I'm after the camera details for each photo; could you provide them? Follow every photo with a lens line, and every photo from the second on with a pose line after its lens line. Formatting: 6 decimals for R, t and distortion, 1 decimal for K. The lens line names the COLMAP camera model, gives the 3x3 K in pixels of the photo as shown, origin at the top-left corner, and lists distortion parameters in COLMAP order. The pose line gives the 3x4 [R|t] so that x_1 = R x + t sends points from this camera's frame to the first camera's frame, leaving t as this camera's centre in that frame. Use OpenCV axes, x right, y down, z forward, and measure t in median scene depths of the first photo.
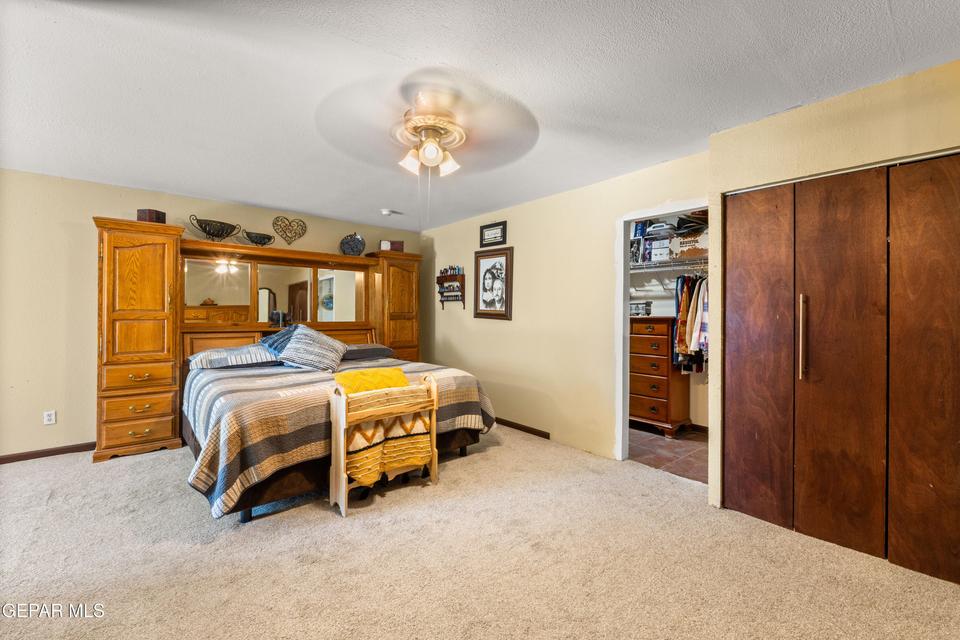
lens RADIAL K [[403.3, 0, 478.9], [0, 403.3, 314.4], [0, 0, 1]] dist [-0.012591, 0.001638]
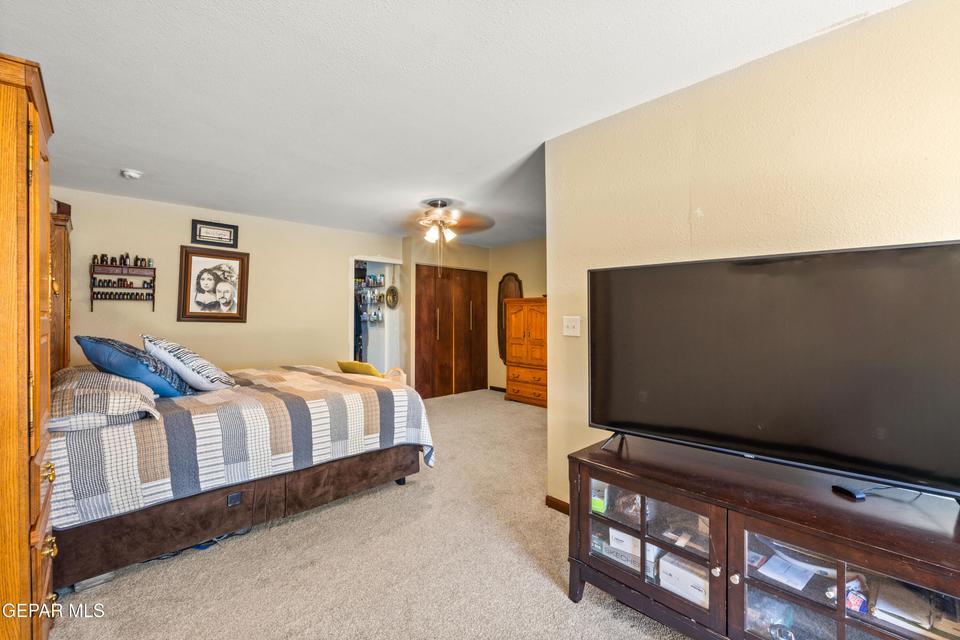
lens RADIAL K [[403.3, 0, 479.6], [0, 403.3, 316.3], [0, 0, 1]] dist [-0.012591, 0.001638]
pose [[-0.062225, -0.008473, 0.998026, -0.950045], [-0.001613, 0.999964, 0.008388, -0.011462], [-0.998061, -0.001087, -0.062236, 0.428429]]
